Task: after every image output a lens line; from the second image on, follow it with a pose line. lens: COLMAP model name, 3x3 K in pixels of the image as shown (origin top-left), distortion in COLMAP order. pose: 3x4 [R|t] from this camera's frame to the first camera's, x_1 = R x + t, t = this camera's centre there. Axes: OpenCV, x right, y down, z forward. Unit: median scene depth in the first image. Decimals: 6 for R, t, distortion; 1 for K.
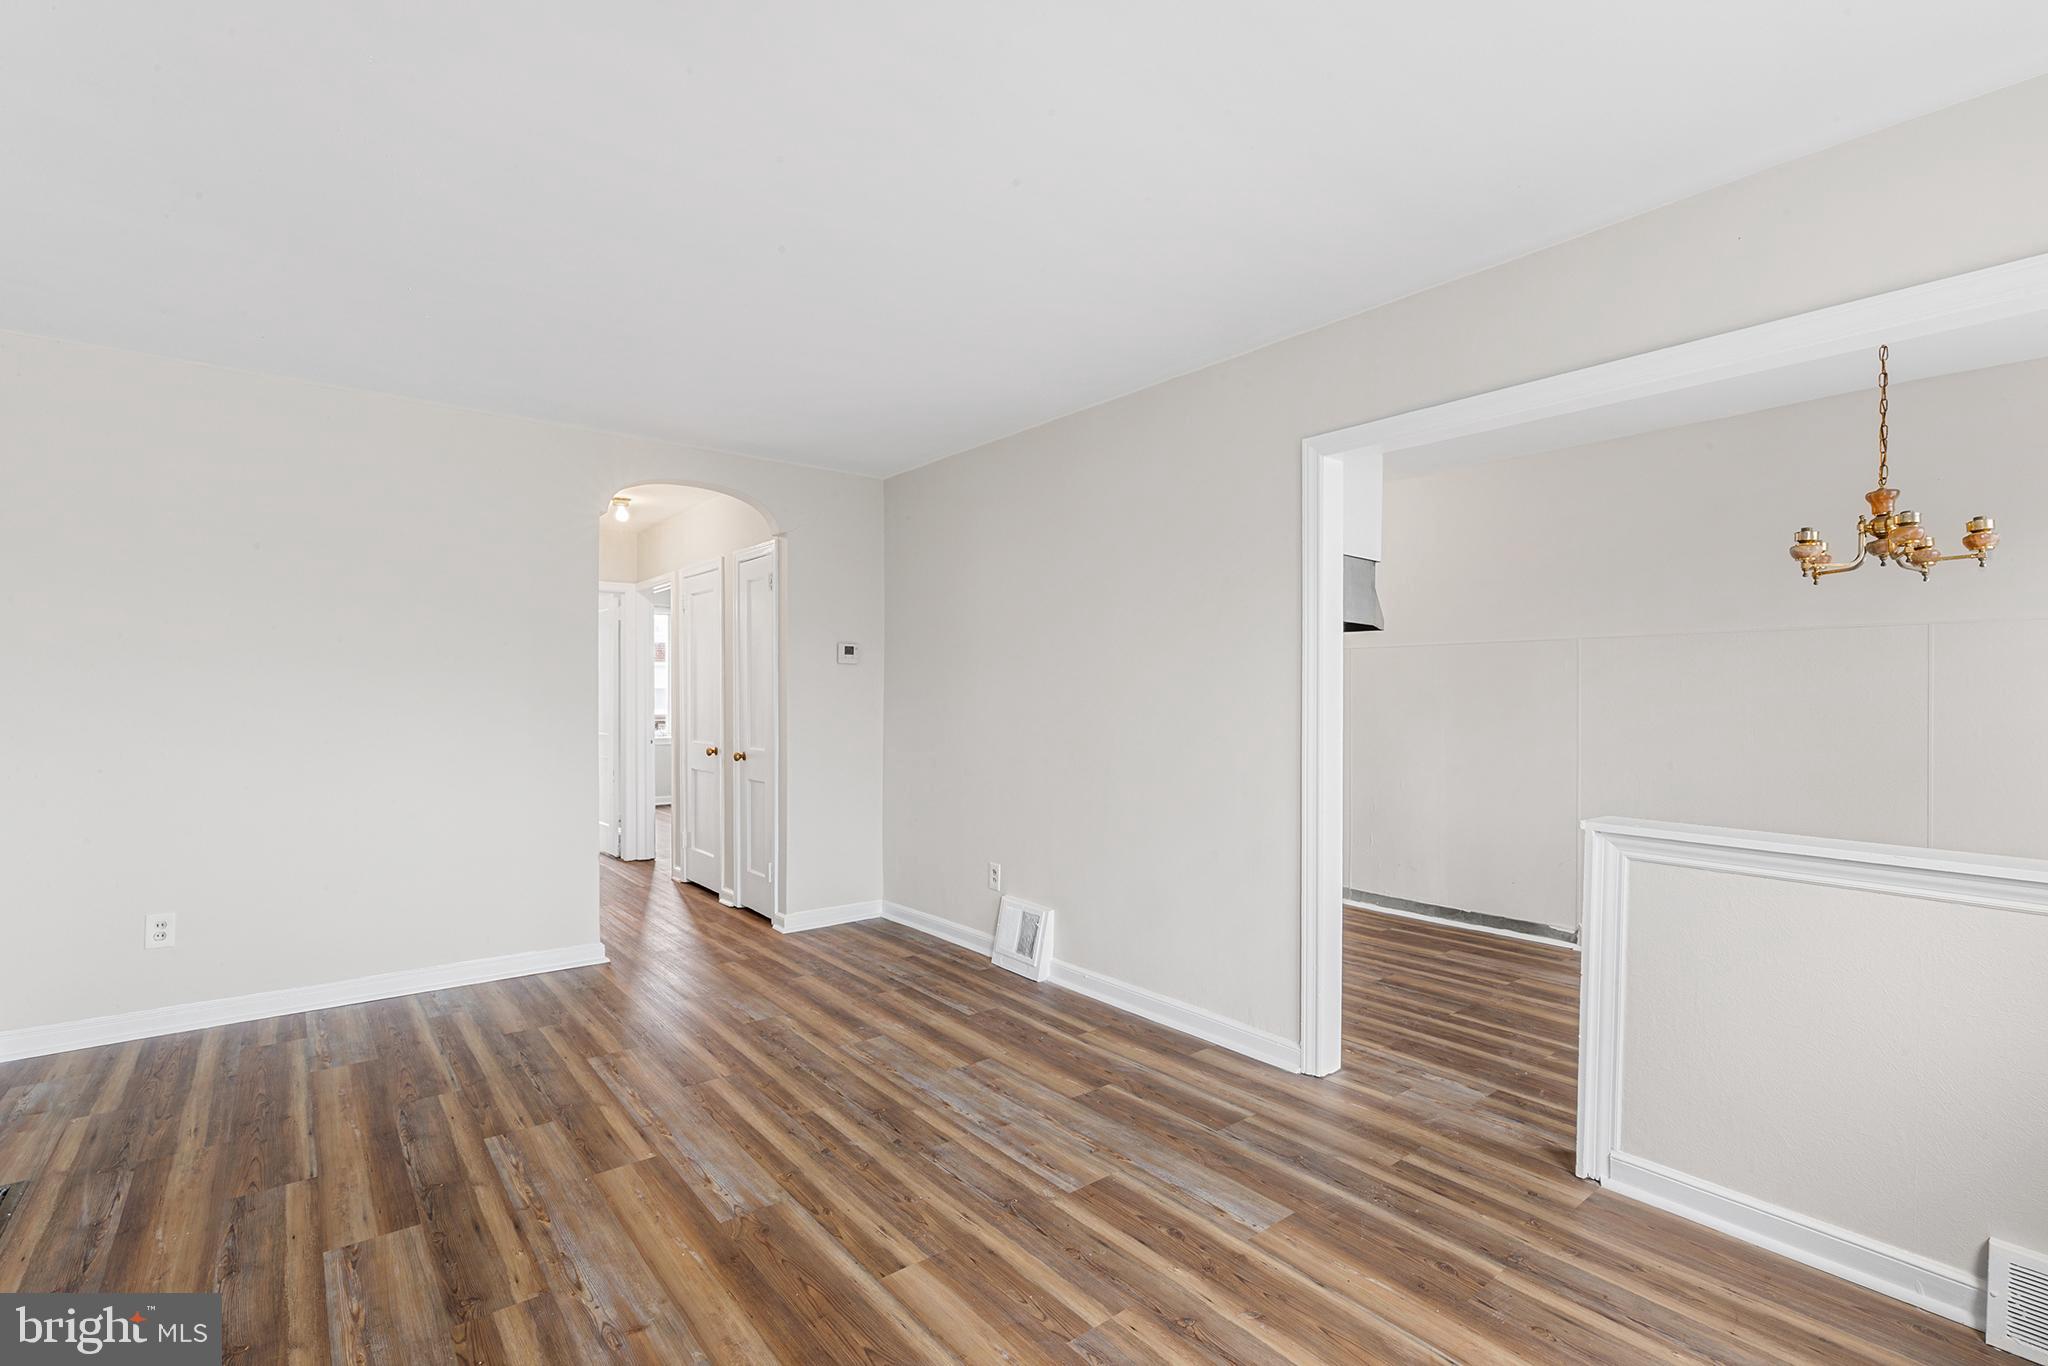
lens RADIAL K [[924.6, 0, 1015.8], [0, 924.6, 717.9], [0, 0, 1]] dist [0.001978, 0.000766]
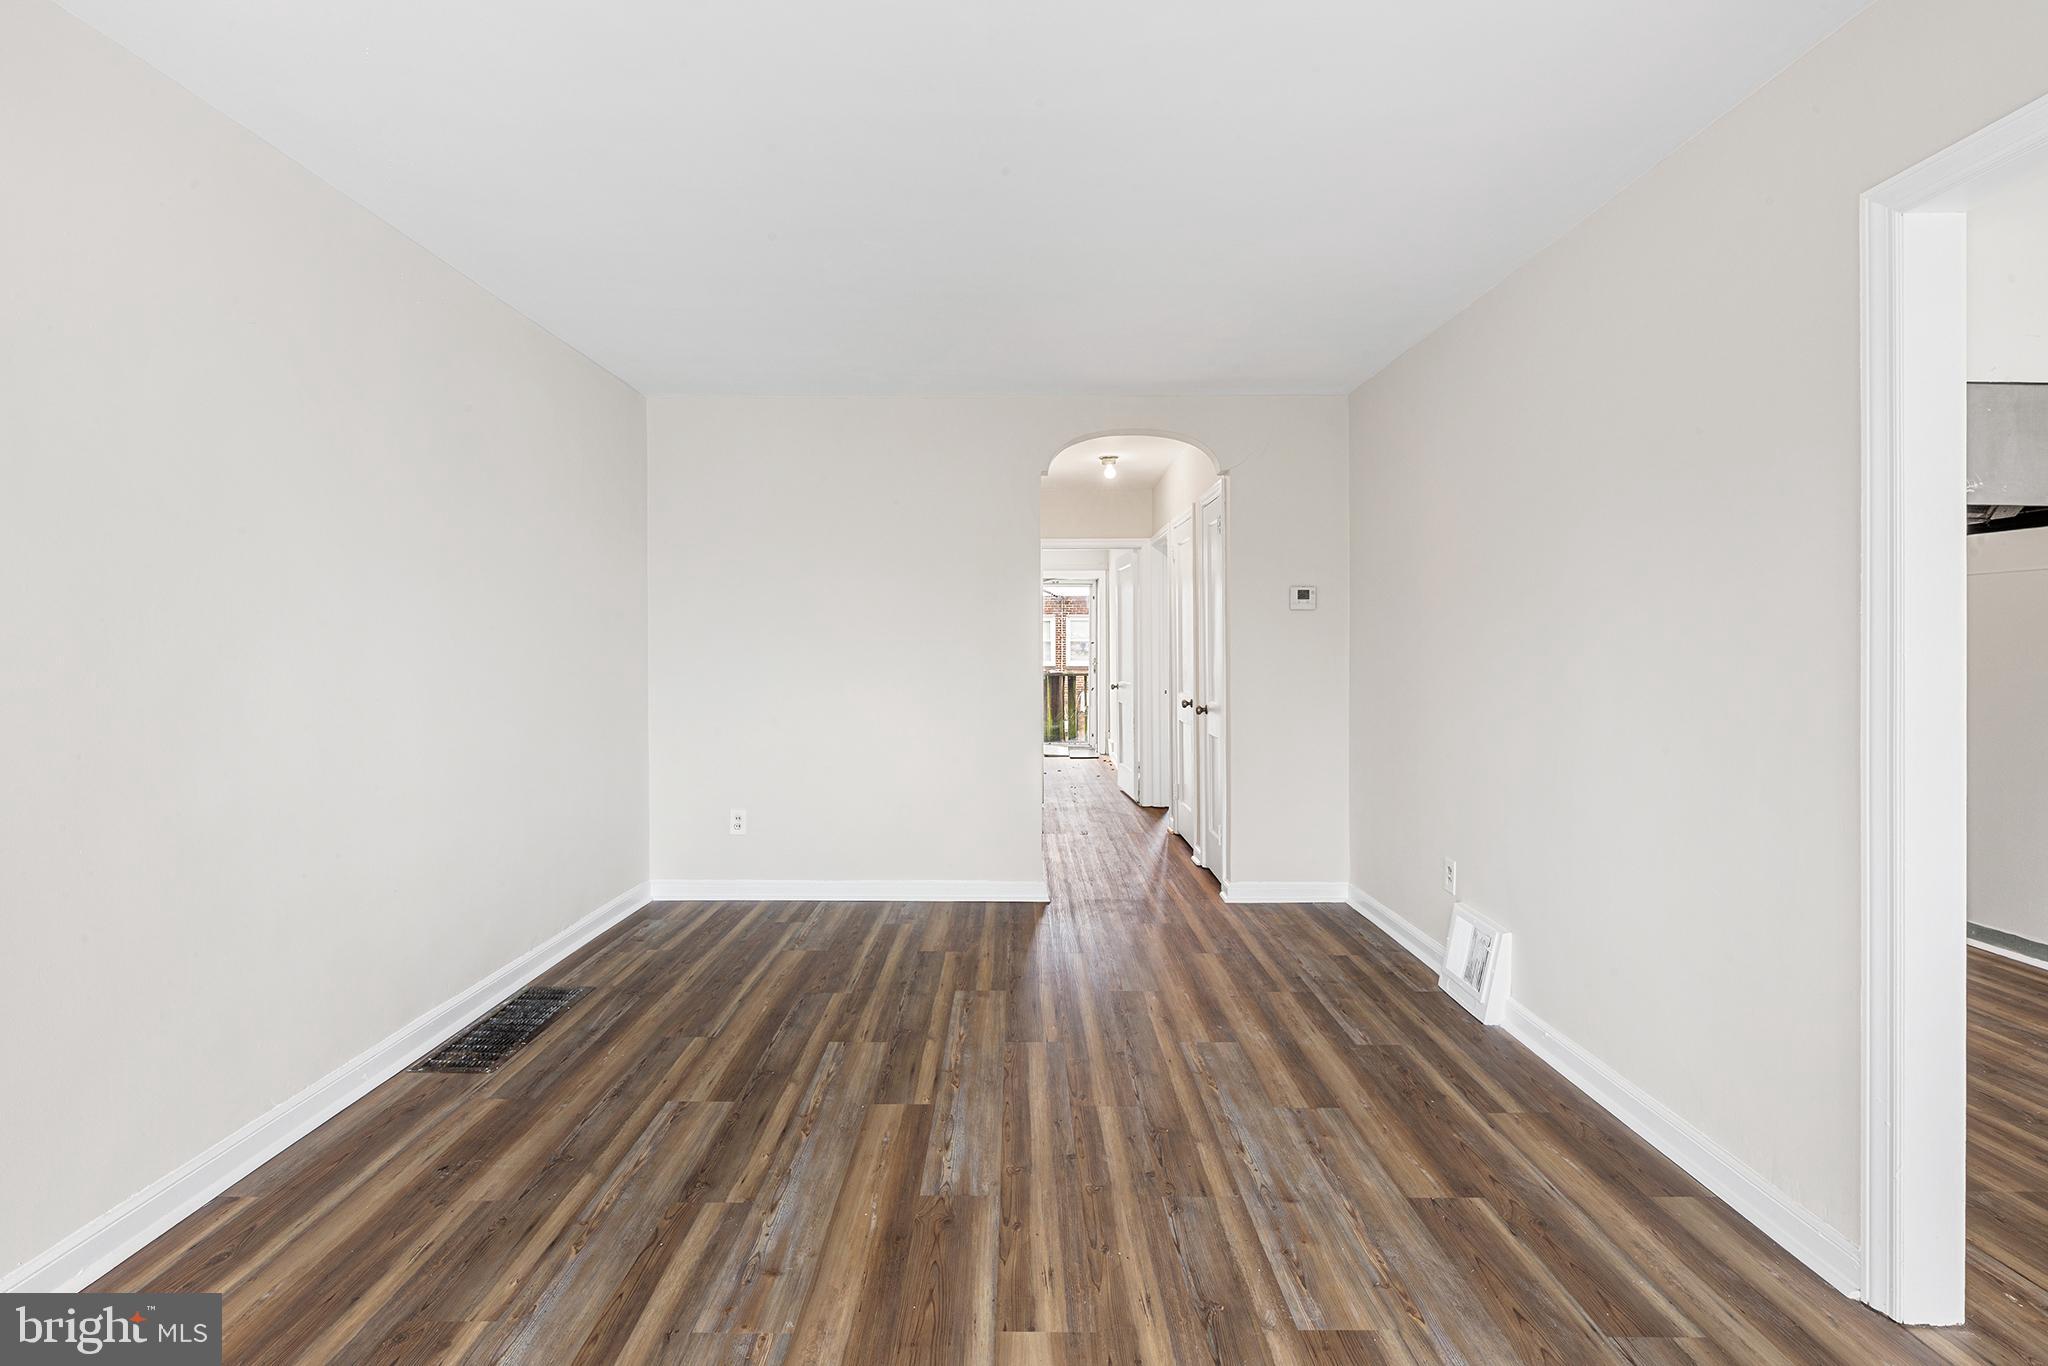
lens RADIAL K [[924.6, 0, 1013.5], [0, 924.6, 668.2], [0, 0, 1]] dist [0.001978, 0.000766]
pose [[0.781279, 0.010966, -0.624086, 0.276696], [-0.011500, 0.999929, 0.003174, -0.004812], [0.624077, 0.004697, 0.781349, 0.242554]]
